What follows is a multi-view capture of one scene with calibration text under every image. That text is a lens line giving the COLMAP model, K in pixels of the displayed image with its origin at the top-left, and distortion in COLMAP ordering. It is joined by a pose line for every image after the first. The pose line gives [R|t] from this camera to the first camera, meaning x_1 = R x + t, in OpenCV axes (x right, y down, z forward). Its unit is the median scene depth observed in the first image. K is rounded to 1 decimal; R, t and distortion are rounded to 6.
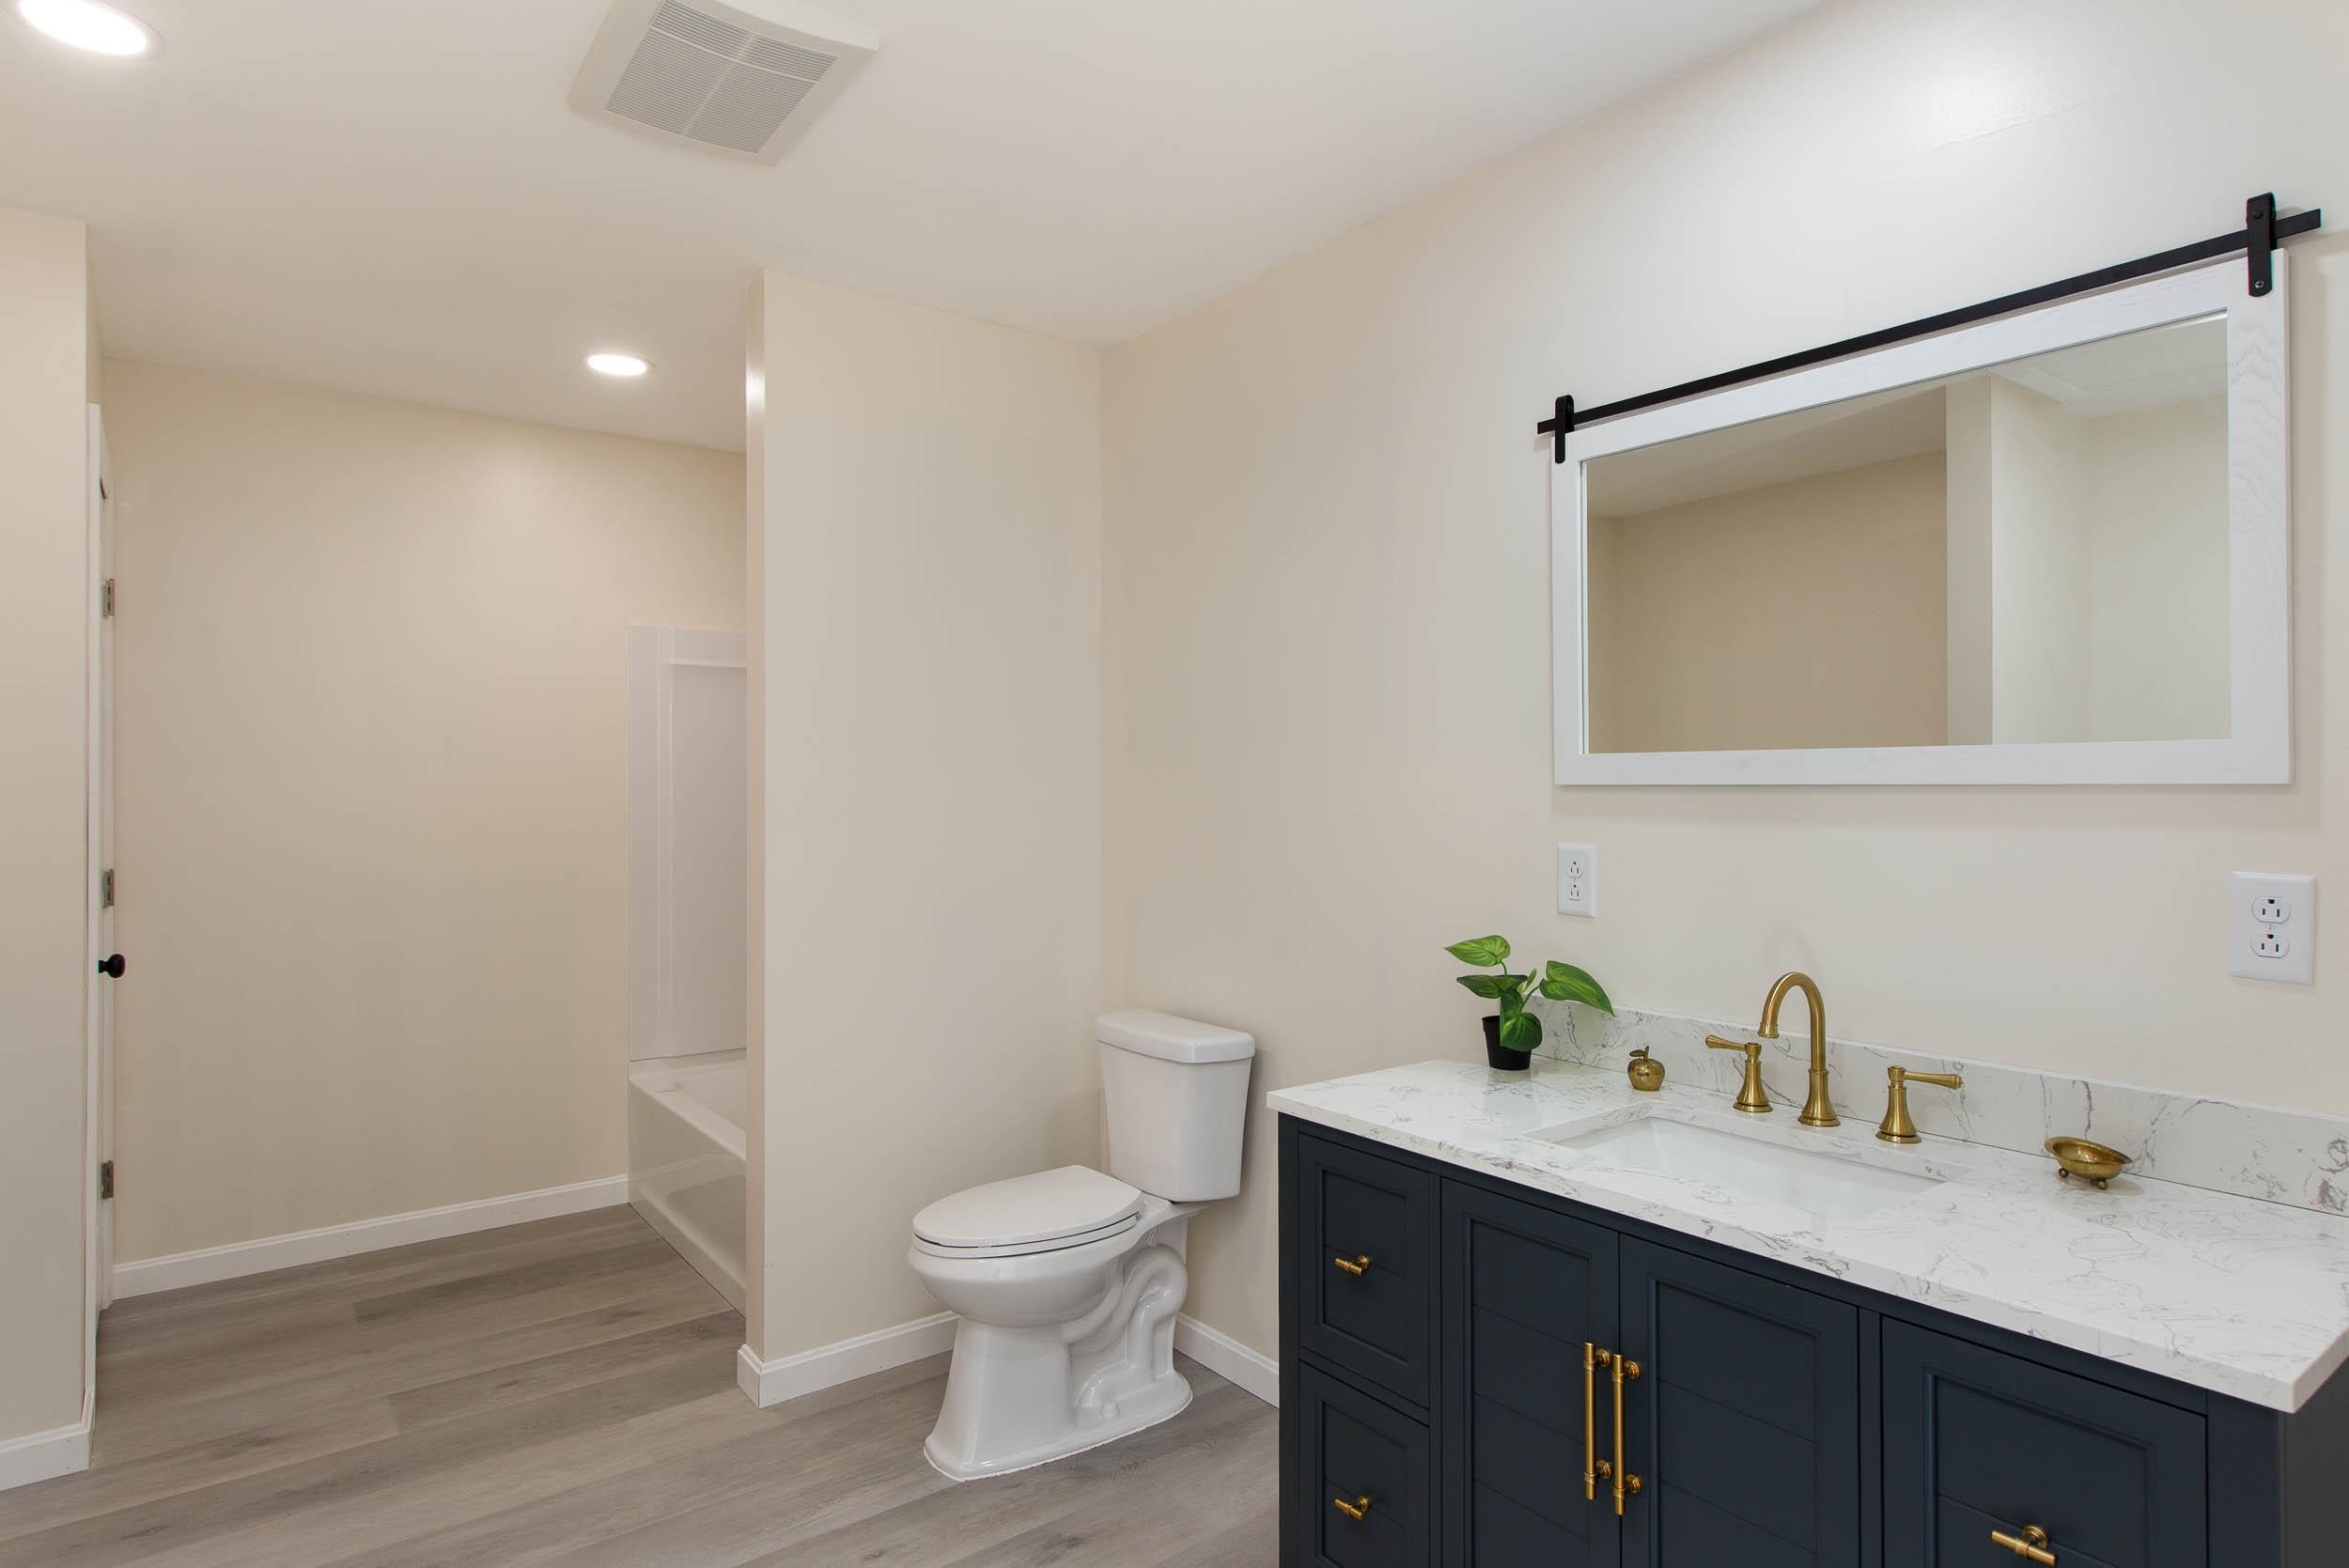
lens RADIAL K [[1314.5, 0, 1174.5], [0, 1314.5, 784.0], [0, 0, 1]] dist [-0.000264, -0.002006]
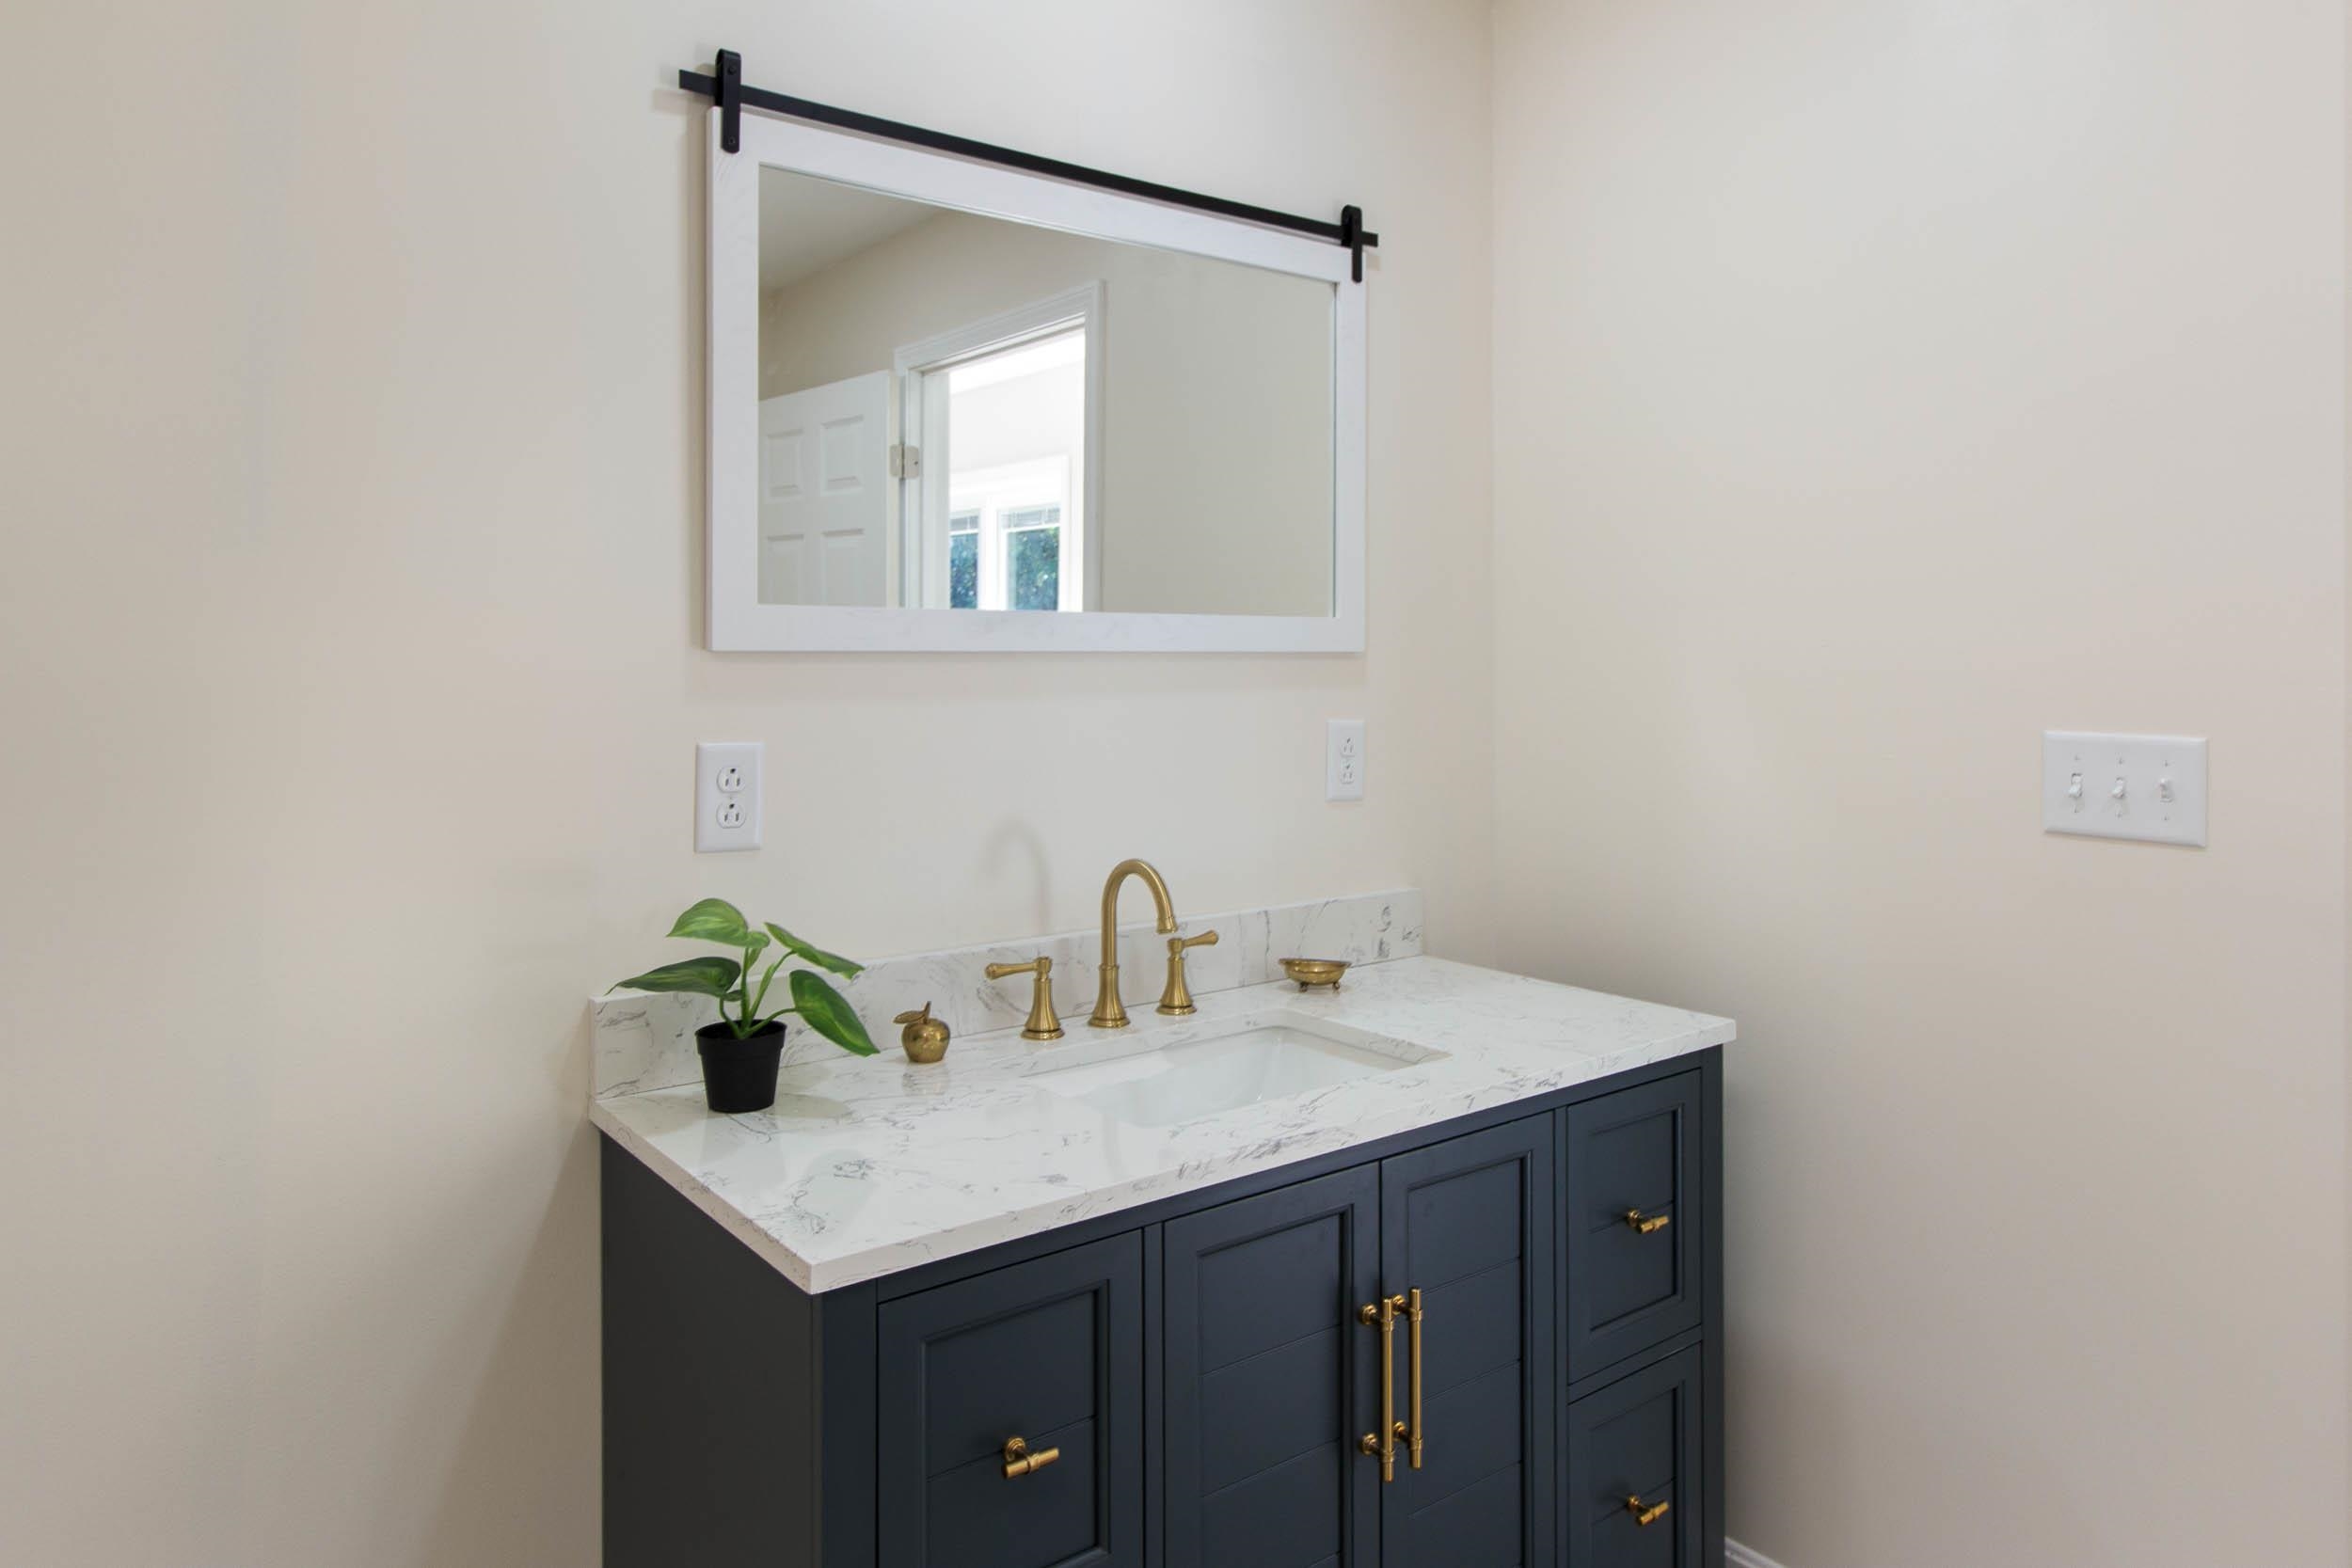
lens RADIAL K [[1518.6, 0, 1178.6], [0, 1518.6, 676.8], [0, 0, 1]] dist [-0.002834, -0.000631]
pose [[-0.019950, -0.004854, 0.999789, -0.233105], [0.005232, 0.999974, 0.004959, 0.005546], [-0.999787, 0.005329, -0.019924, 0.405262]]
